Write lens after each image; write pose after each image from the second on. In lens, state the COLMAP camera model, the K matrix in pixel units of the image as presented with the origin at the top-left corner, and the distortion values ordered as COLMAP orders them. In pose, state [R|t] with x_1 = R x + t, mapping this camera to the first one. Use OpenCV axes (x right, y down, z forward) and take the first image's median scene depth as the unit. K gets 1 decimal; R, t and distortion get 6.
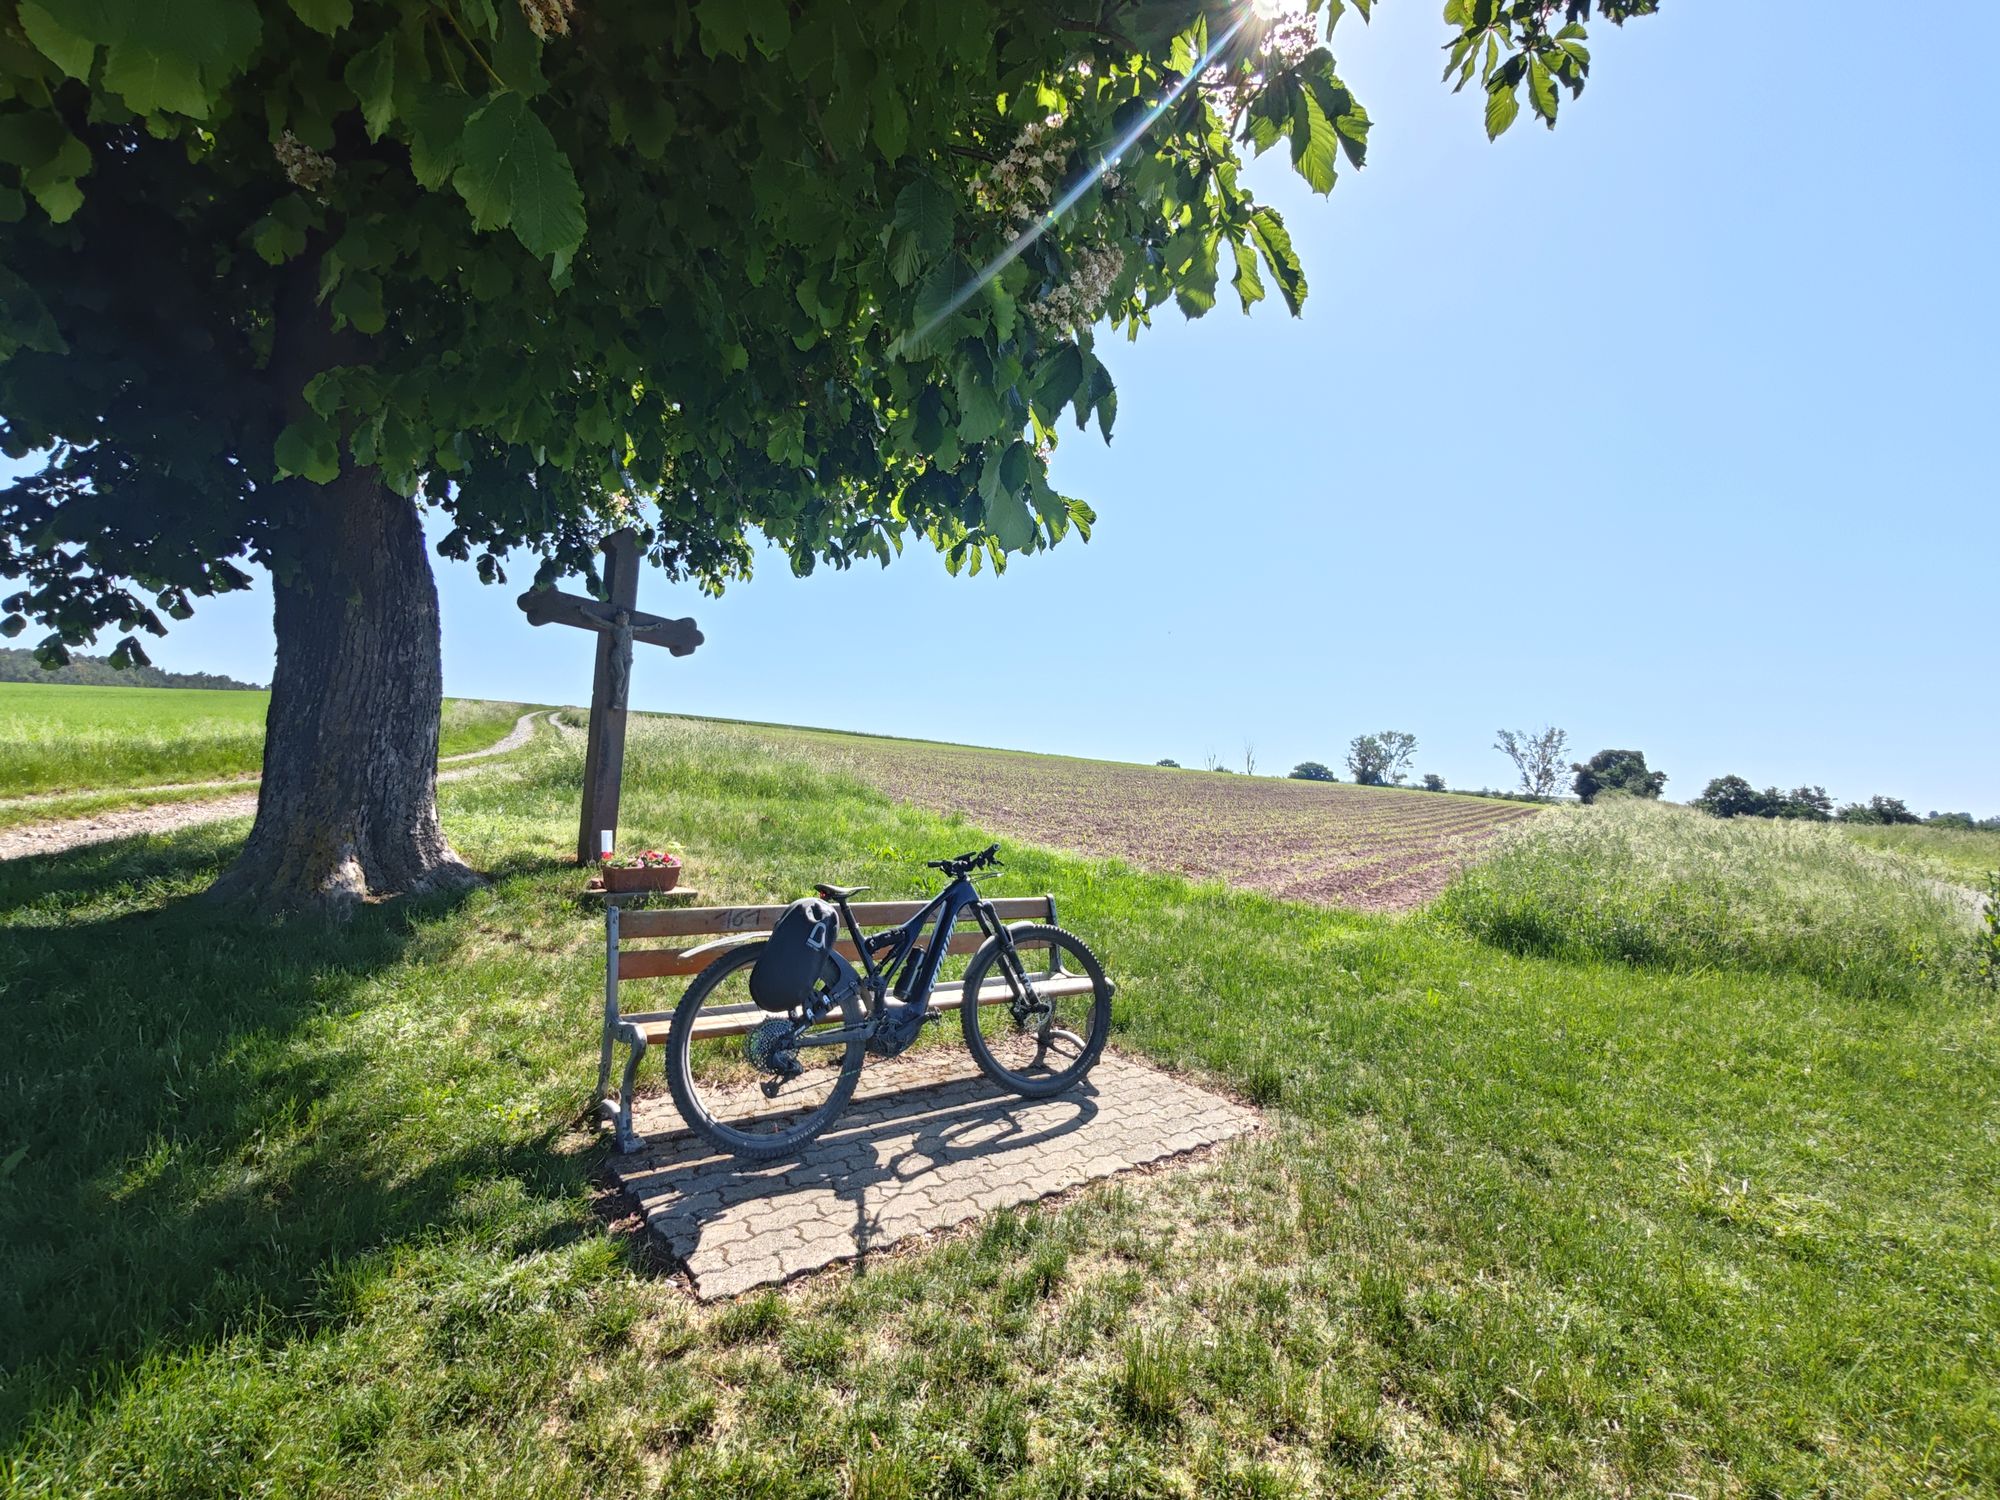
lens RADIAL K [[885.8, 0, 988.7], [0, 885.8, 741.1], [0, 0, 1]] dist [0.012530, -0.011041]
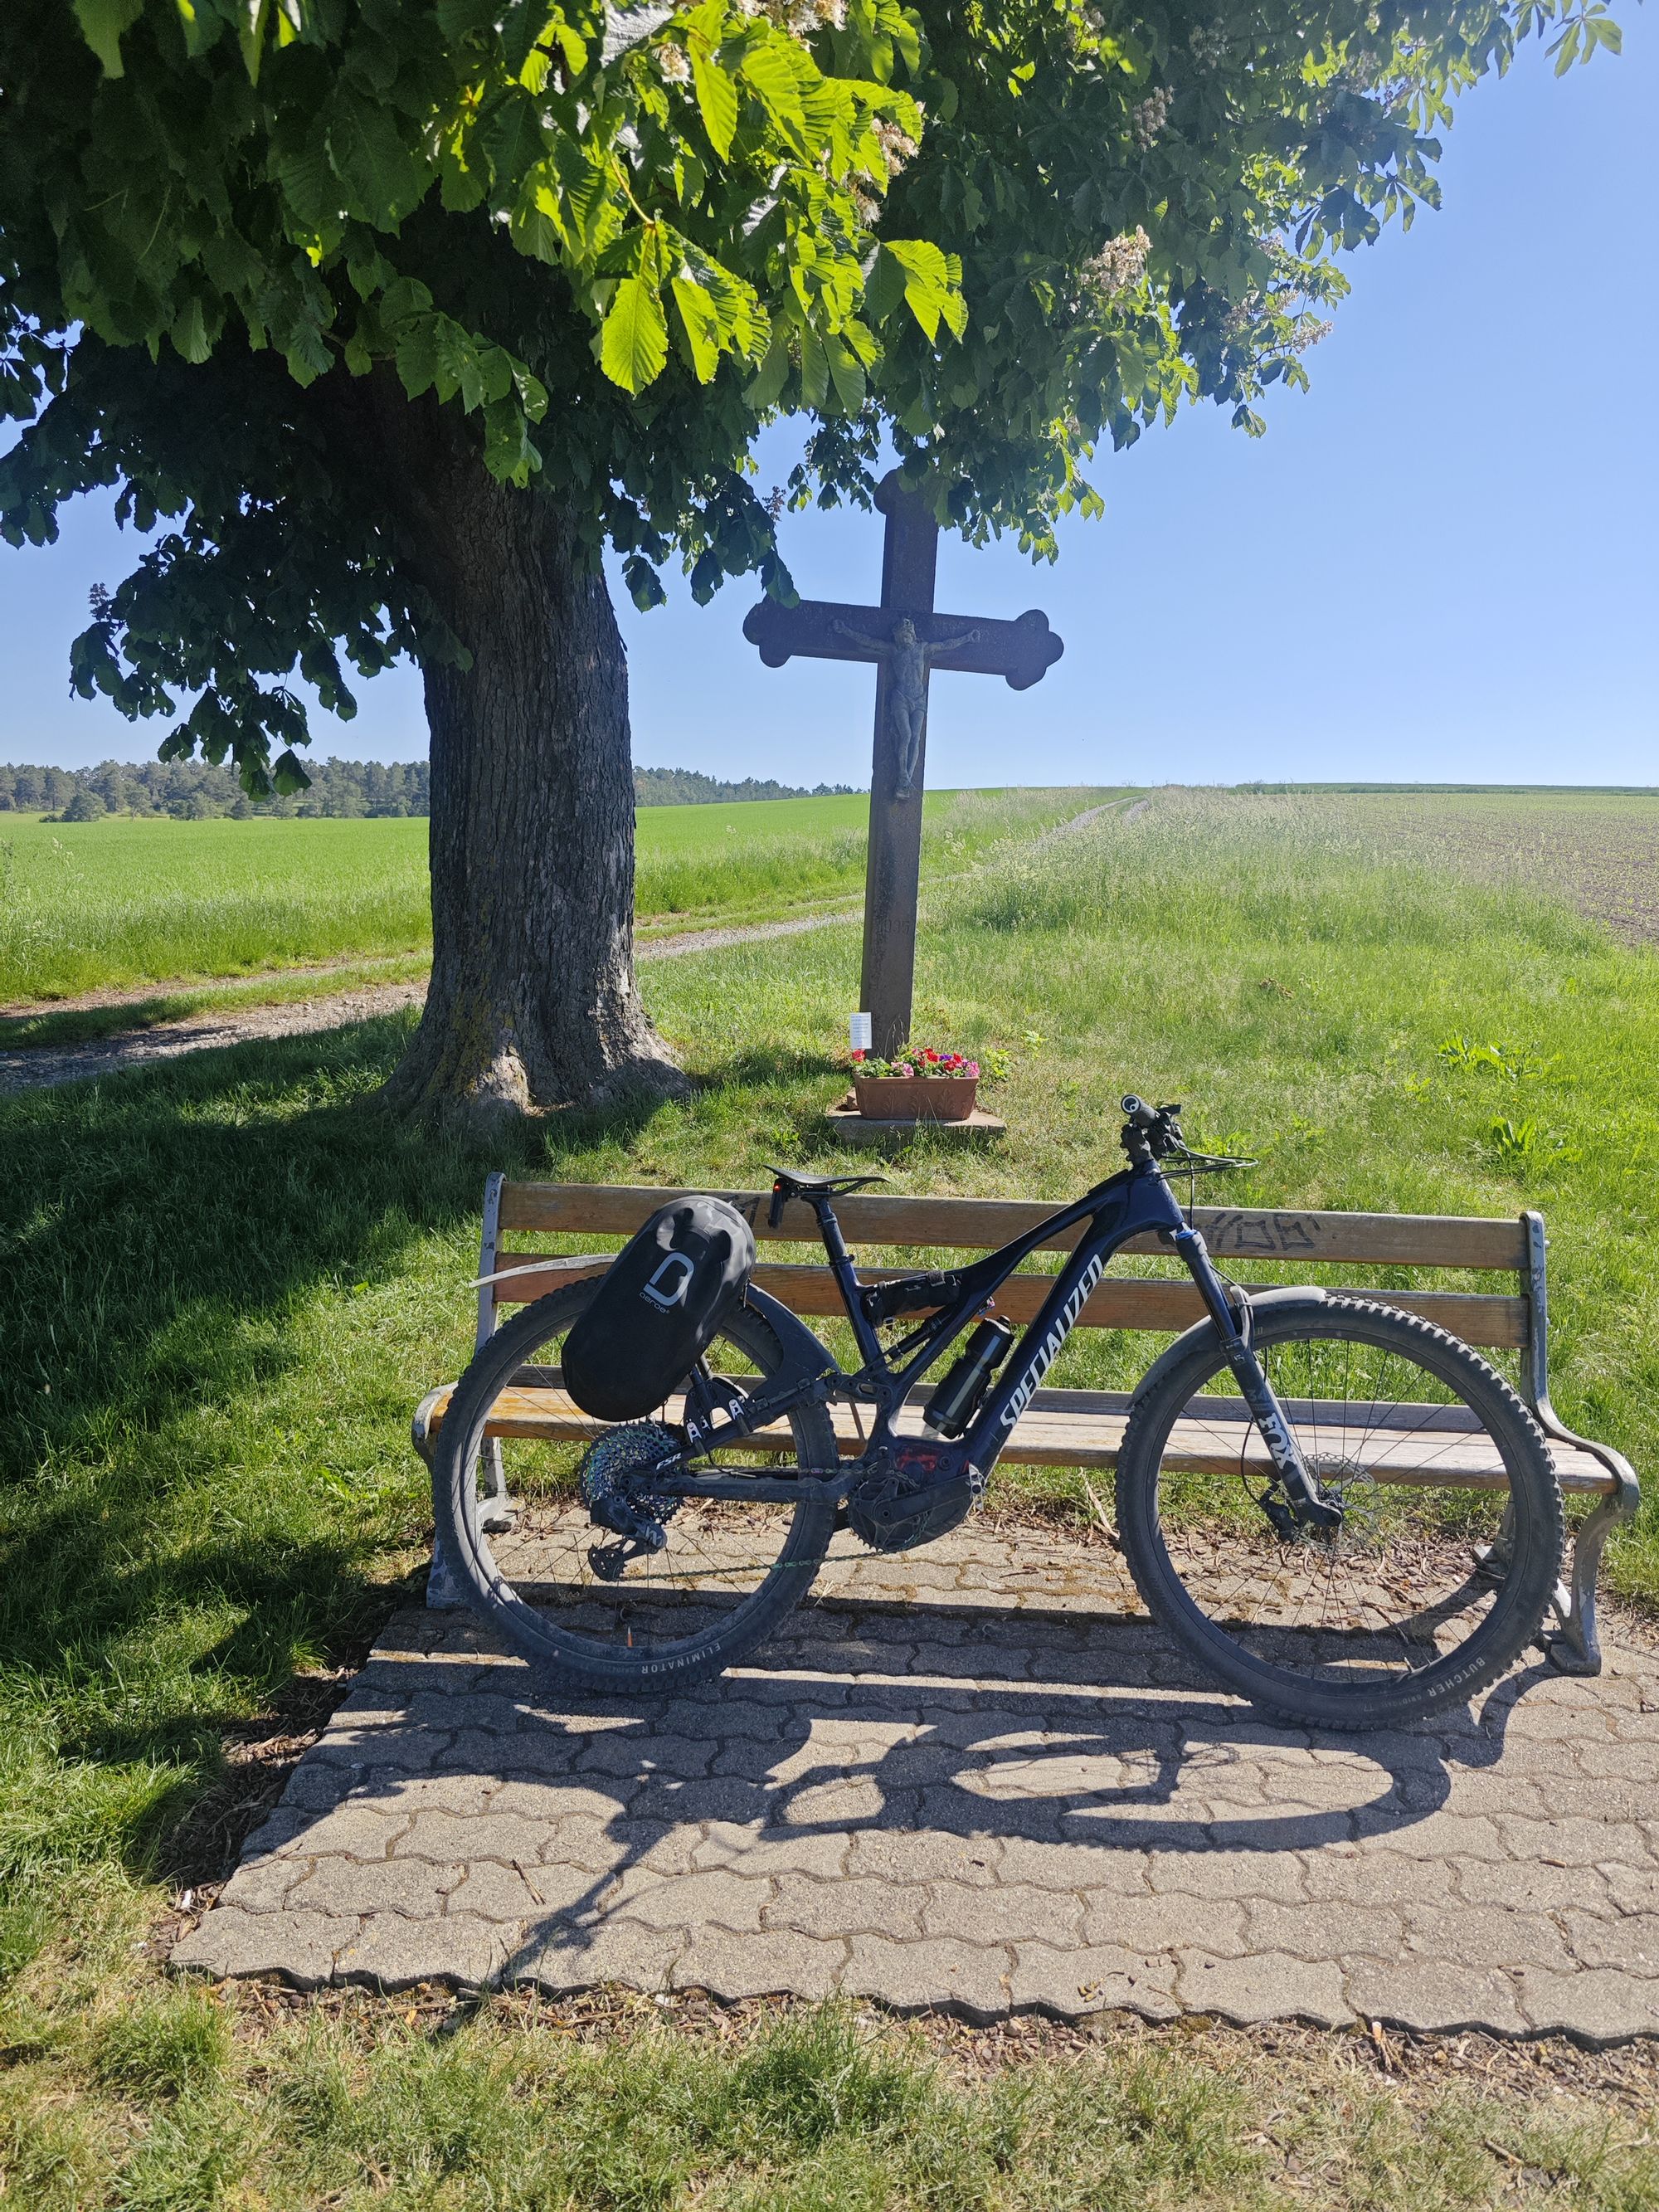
lens RADIAL K [[1507.9, 0, 831.1], [0, 1507.9, 1067.7], [0, 0, 1]] dist [0.088302, -0.083620]
pose [[0.764589, 0.037845, -0.643406, 0.360875], [0.060428, 0.989668, 0.130021, 0.012354], [0.641679, -0.138293, 0.754403, 0.432258]]
